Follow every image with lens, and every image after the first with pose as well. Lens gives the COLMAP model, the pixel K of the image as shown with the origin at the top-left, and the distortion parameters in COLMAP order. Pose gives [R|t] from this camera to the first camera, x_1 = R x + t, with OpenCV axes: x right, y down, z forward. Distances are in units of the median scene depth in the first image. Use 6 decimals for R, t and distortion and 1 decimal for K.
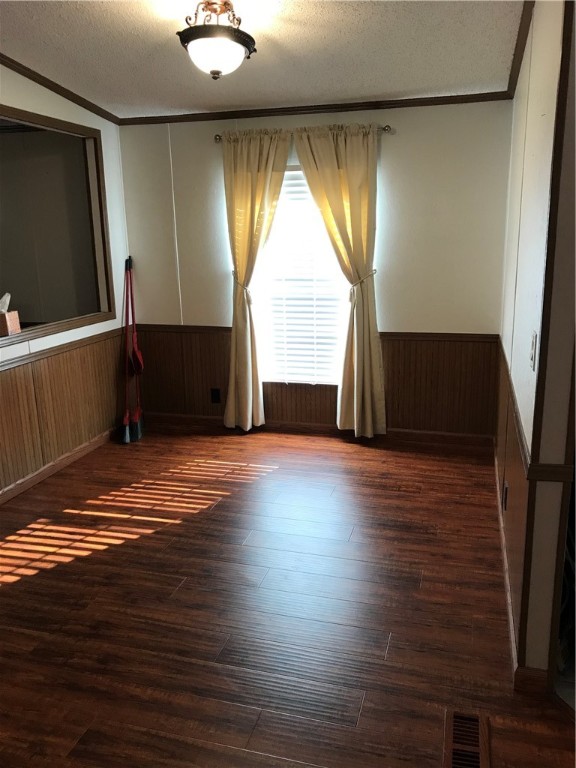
lens RADIAL K [[624.7, 0, 288.5], [0, 624.7, 383.6], [0, 0, 1]] dist [0.007314, 0.007316]
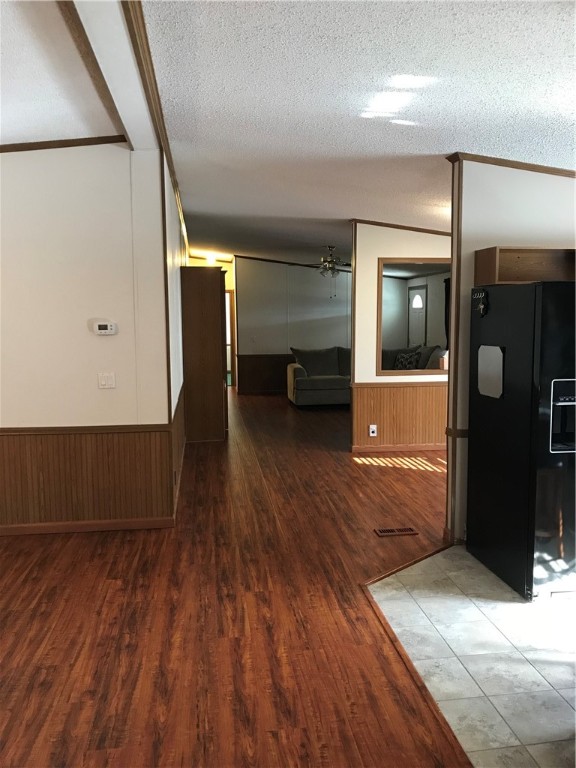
lens RADIAL K [[624.7, 0, 293.5], [0, 624.7, 381.9], [0, 0, 1]] dist [0.007314, 0.007316]
pose [[0.410826, 0.121975, -0.903518, 1.882183], [-0.217229, 0.975565, 0.032928, 0.002058], [0.885457, 0.182742, 0.427284, -0.451491]]
